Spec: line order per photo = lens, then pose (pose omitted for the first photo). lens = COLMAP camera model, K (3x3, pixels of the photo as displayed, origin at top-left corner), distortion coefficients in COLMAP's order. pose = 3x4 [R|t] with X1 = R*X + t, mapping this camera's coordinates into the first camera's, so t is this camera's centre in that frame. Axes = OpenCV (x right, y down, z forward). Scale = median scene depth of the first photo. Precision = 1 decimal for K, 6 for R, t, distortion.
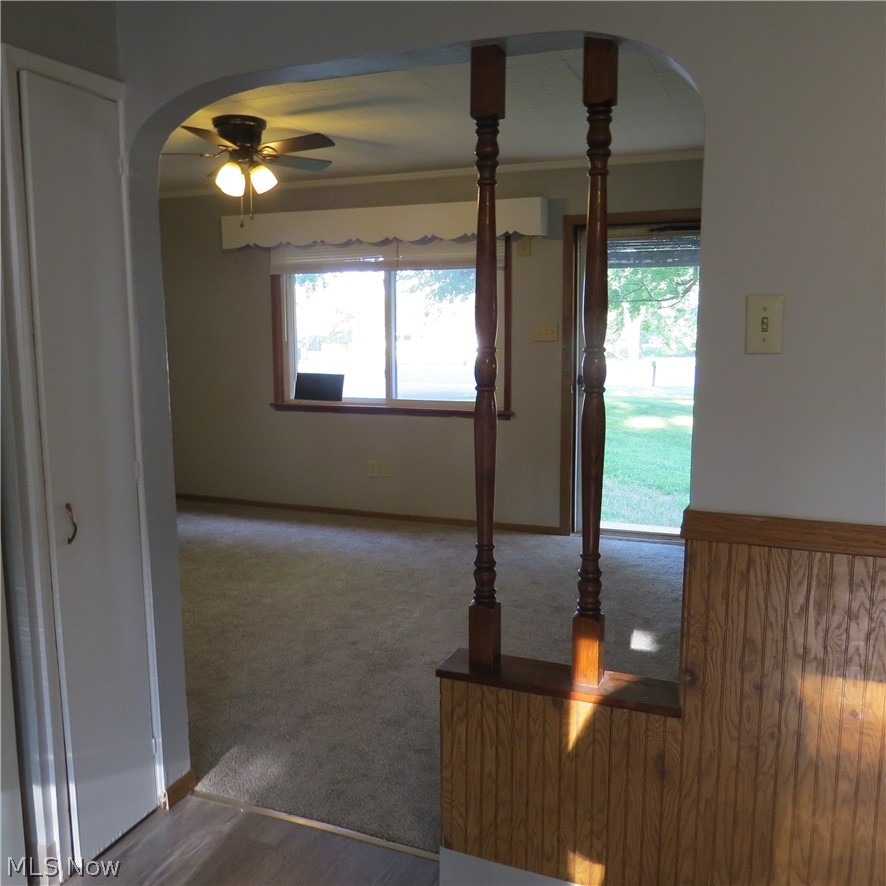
lens RADIAL K [[844.1, 0, 445.7], [0, 844.1, 446.1], [0, 0, 1]] dist [-0.031390, 0.000000]
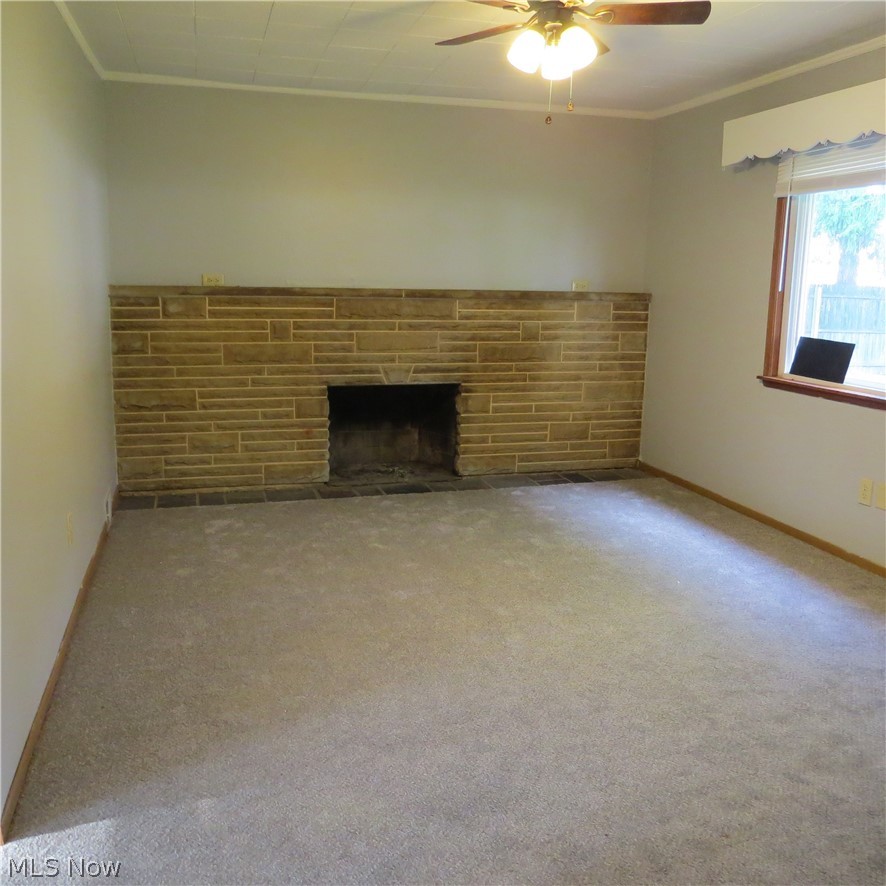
lens RADIAL K [[844.1, 0, 446.2], [0, 844.1, 443.4], [0, 0, 1]] dist [-0.031390, 0.000000]
pose [[0.620331, 0.164206, -0.766959, 0.204979], [-0.125130, 0.986034, 0.109903, -0.040965], [0.774295, 0.027793, 0.632214, 0.344554]]
